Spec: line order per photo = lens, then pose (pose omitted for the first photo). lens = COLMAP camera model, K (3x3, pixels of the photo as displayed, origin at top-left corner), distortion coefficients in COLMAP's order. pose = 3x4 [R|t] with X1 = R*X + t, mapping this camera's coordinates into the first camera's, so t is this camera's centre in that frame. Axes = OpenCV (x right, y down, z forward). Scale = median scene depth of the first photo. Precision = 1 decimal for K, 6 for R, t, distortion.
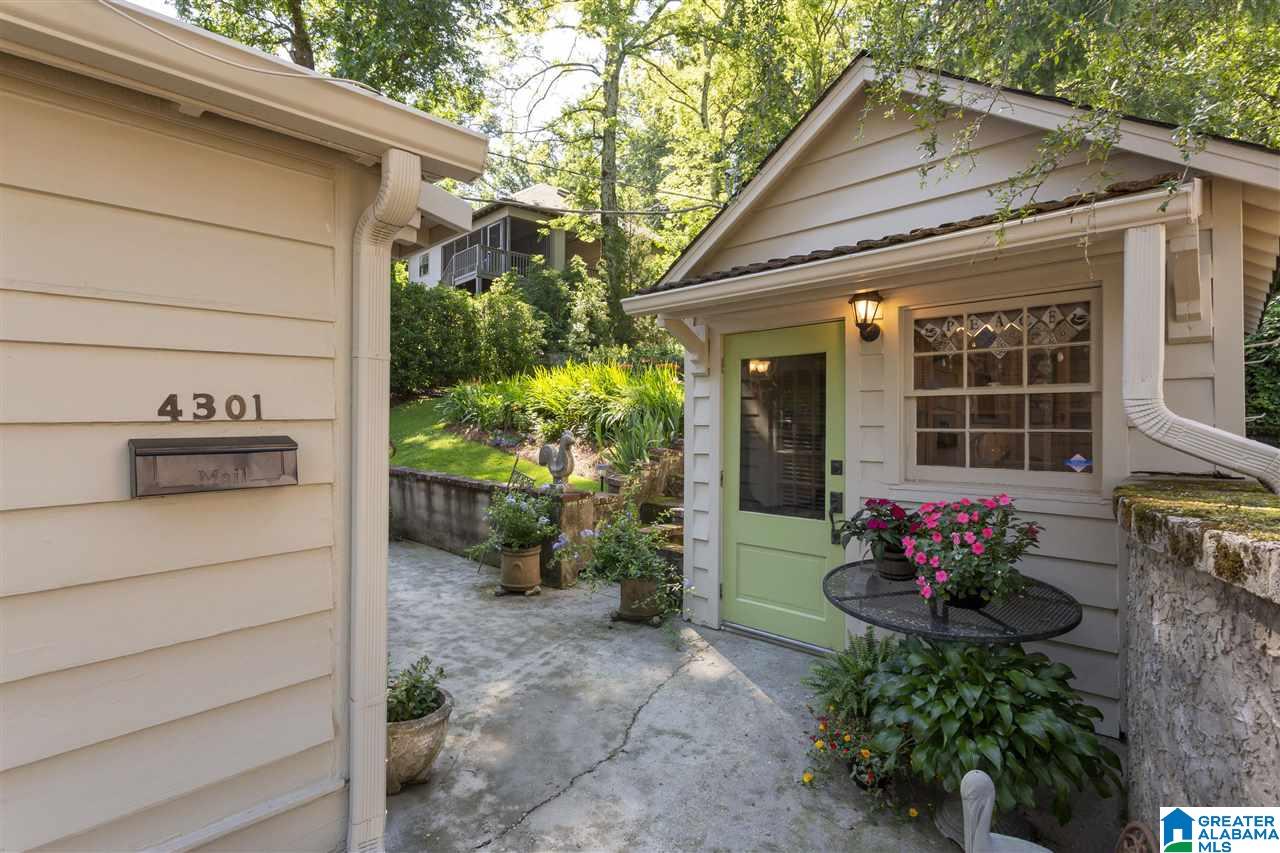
lens RADIAL K [[608.6, 0, 642.8], [0, 608.6, 423.2], [0, 0, 1]] dist [0.004623, -0.001252]
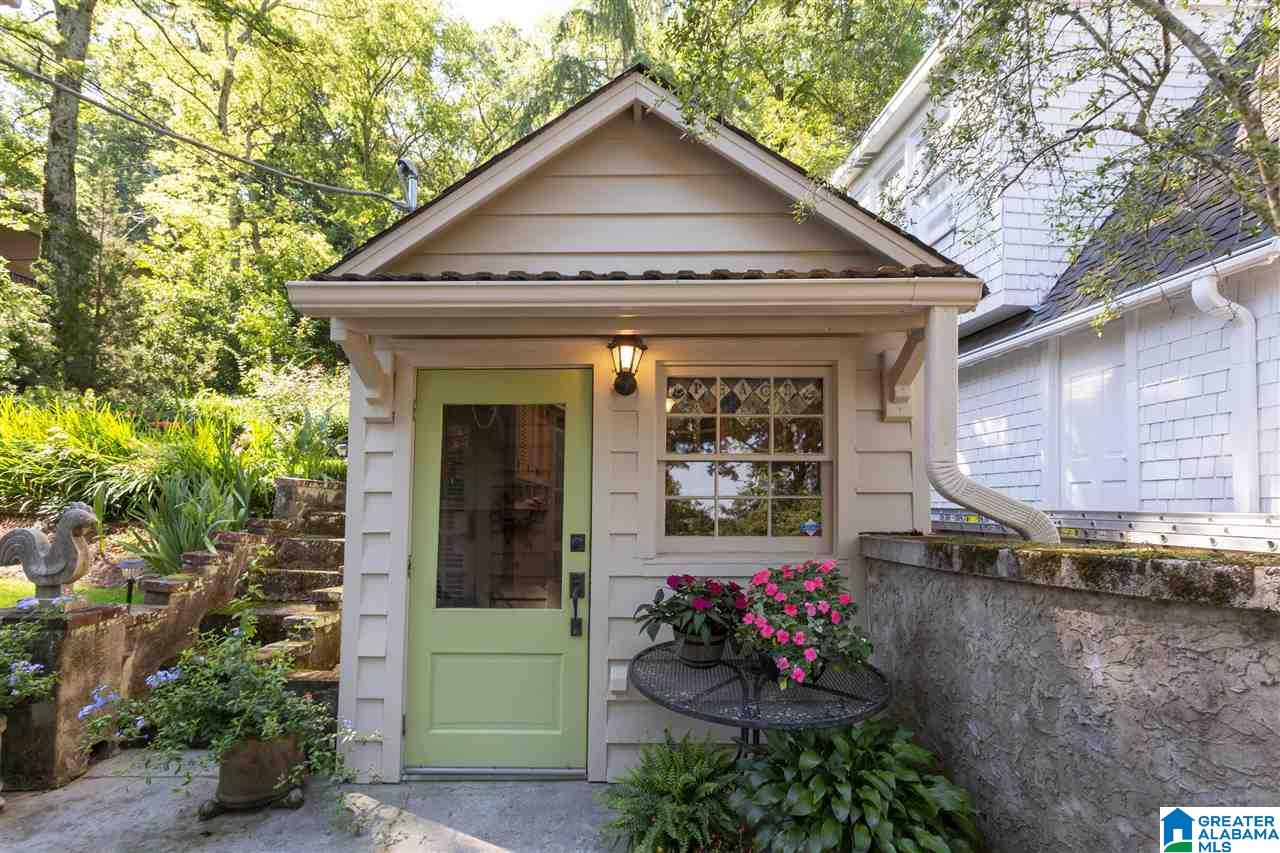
lens RADIAL K [[608.6, 0, 609.2], [0, 608.6, 483.7], [0, 0, 1]] dist [0.004623, -0.001252]
pose [[0.736966, 0.032265, 0.675159, -0.146200], [-0.001509, 0.998936, -0.046090, 0.020865], [-0.675928, 0.032948, 0.736231, 0.243259]]
